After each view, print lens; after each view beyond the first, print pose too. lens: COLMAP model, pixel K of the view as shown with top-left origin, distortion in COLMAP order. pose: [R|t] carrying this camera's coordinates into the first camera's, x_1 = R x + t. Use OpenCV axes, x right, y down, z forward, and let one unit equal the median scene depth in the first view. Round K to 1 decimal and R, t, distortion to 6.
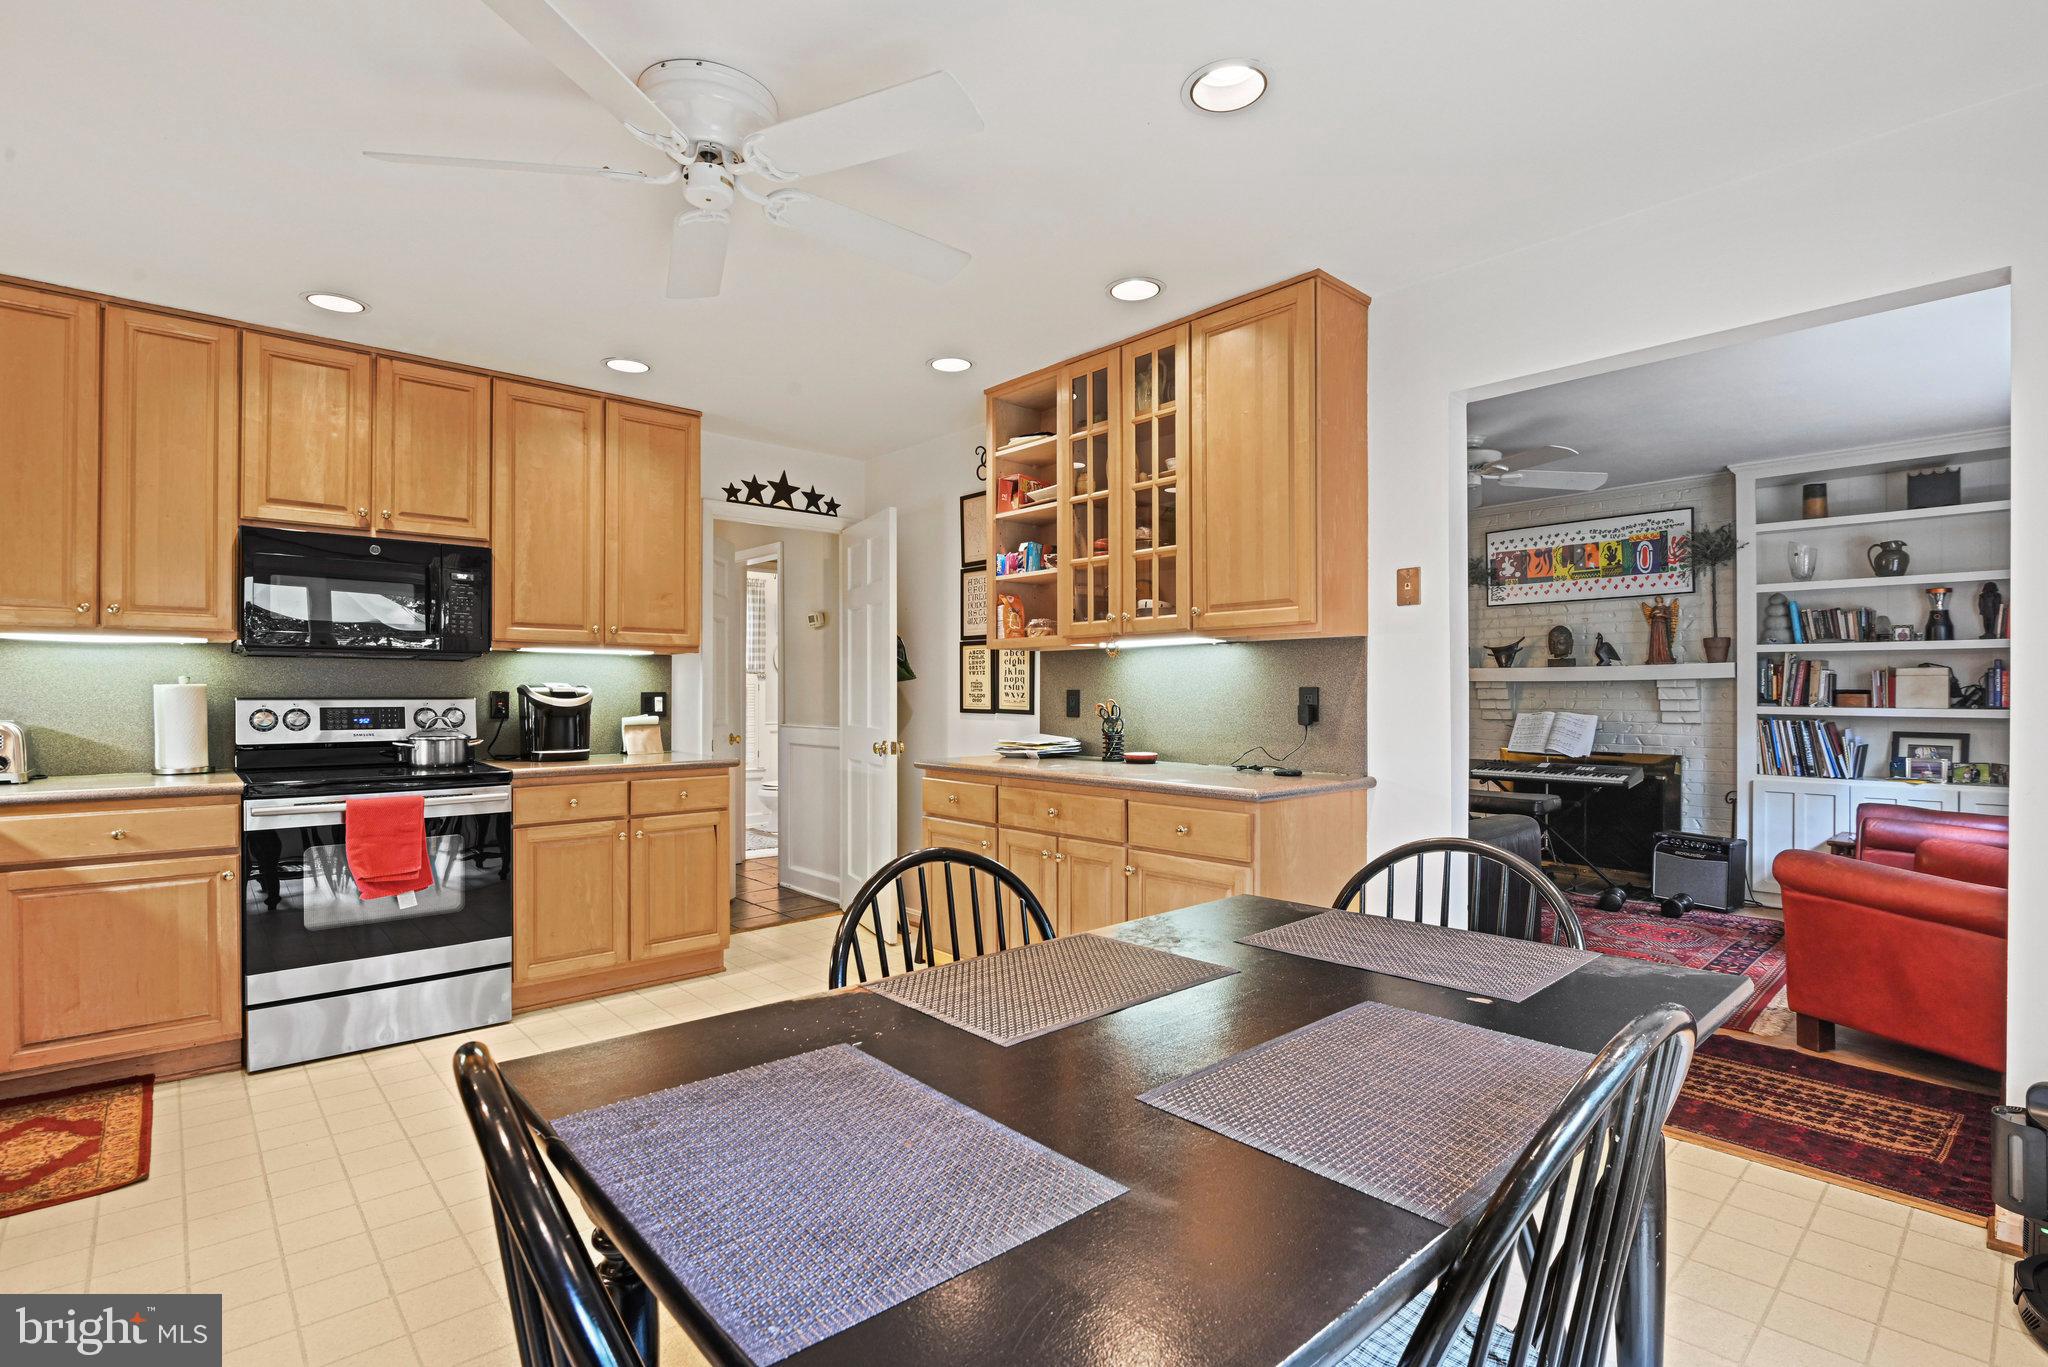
lens RADIAL K [[960.1, 0, 1034.3], [0, 960.1, 692.2], [0, 0, 1]] dist [-0.012546, -0.004683]
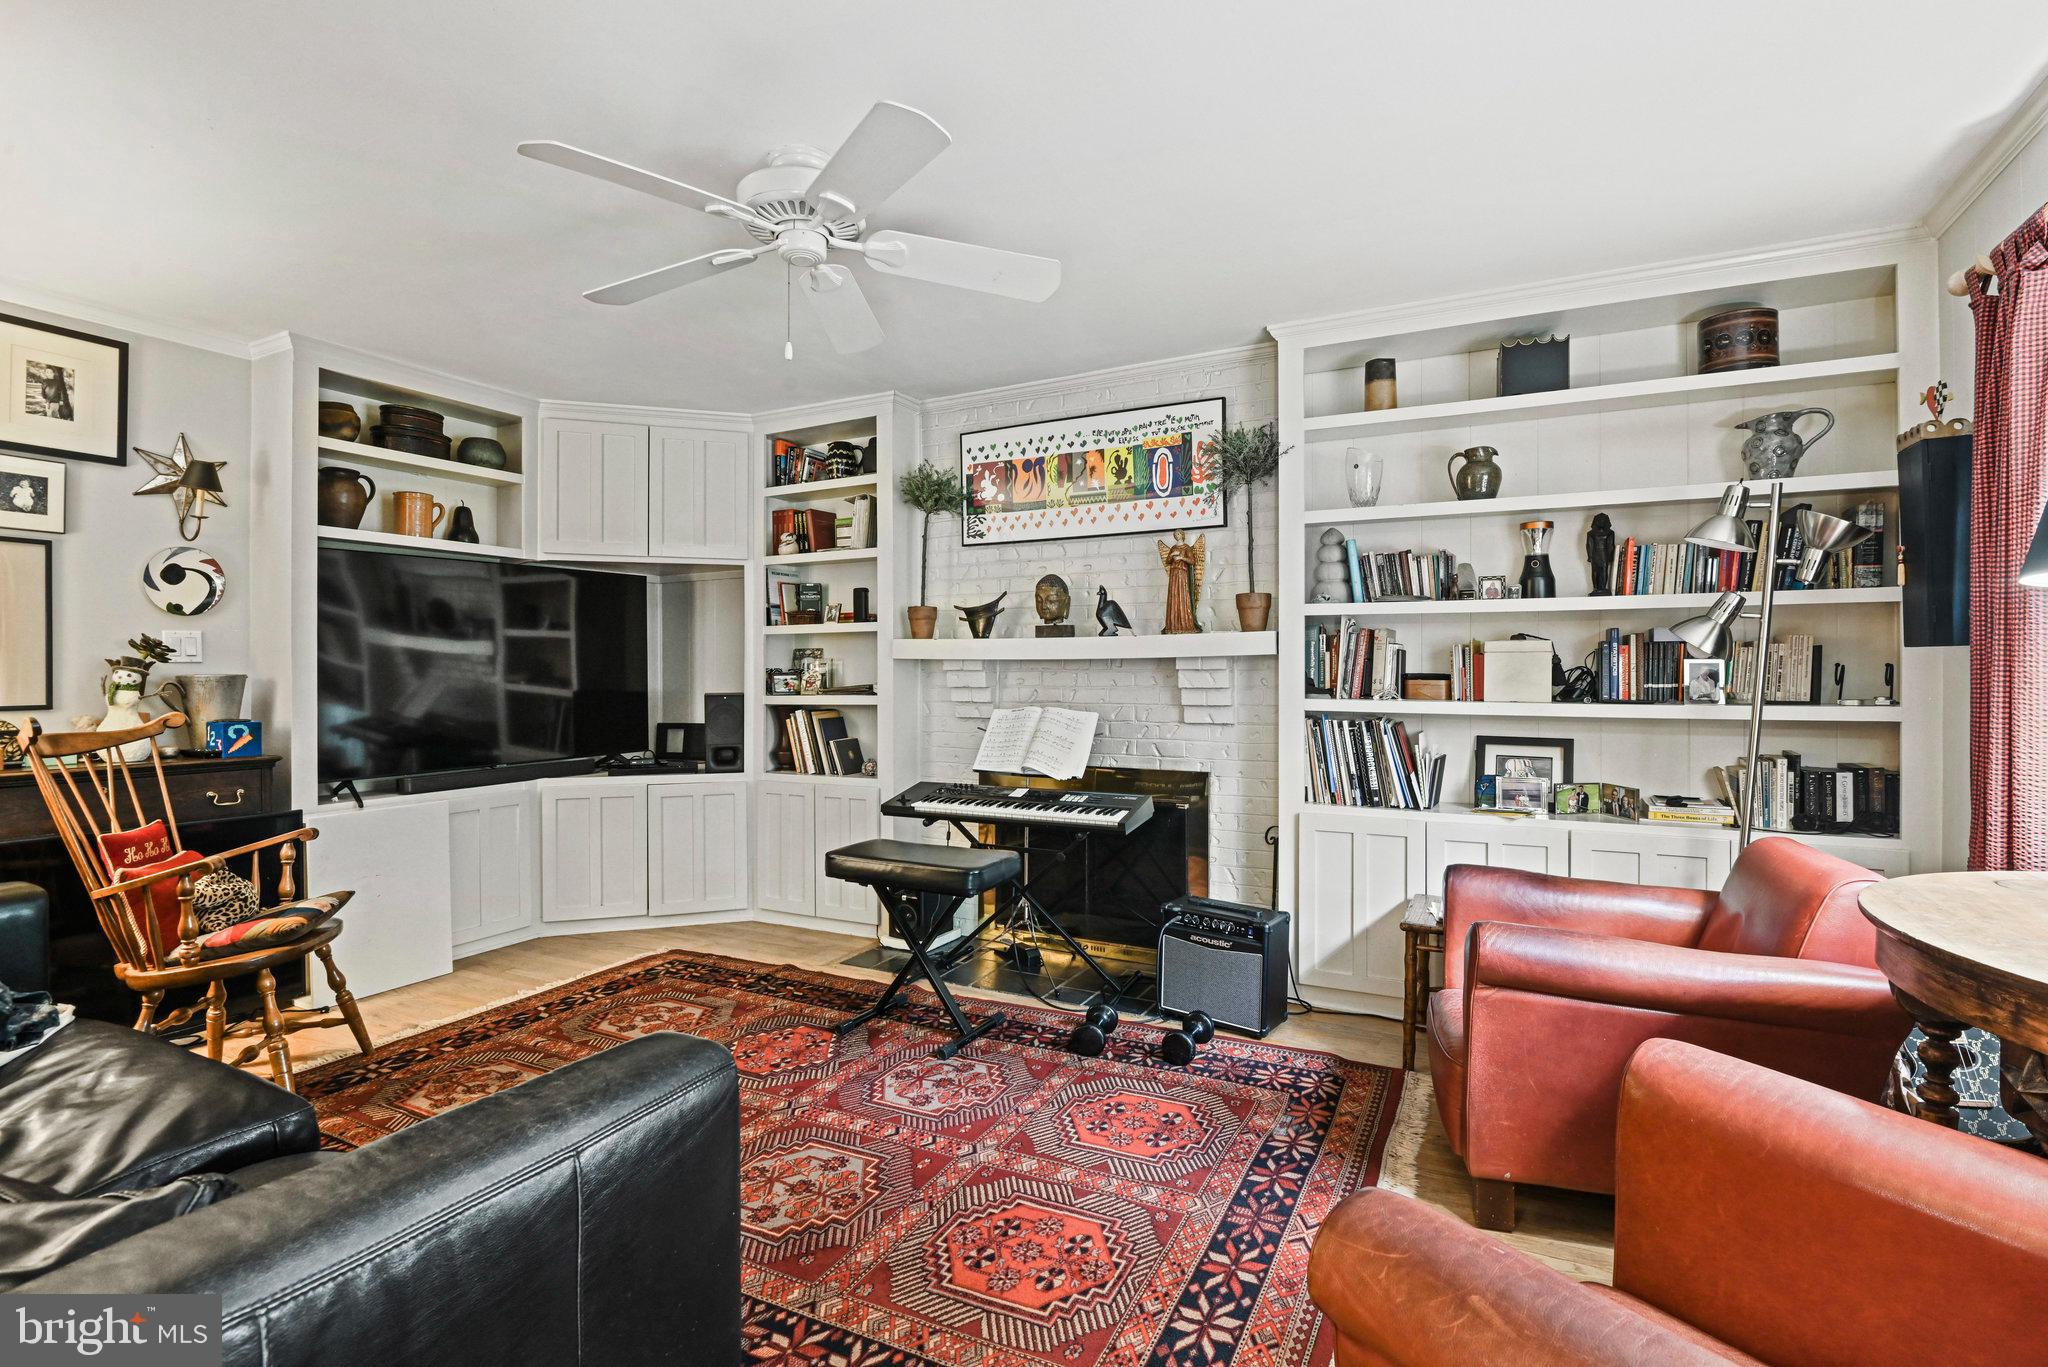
lens RADIAL K [[960.1, 0, 1025.8], [0, 960.1, 676.9], [0, 0, 1]] dist [-0.012546, -0.004683]
pose [[0.938100, 0.000247, 0.346365, 0.351692], [-0.001291, 0.999995, 0.002784, -0.001604], [-0.346362, -0.003059, 0.938096, 0.448743]]
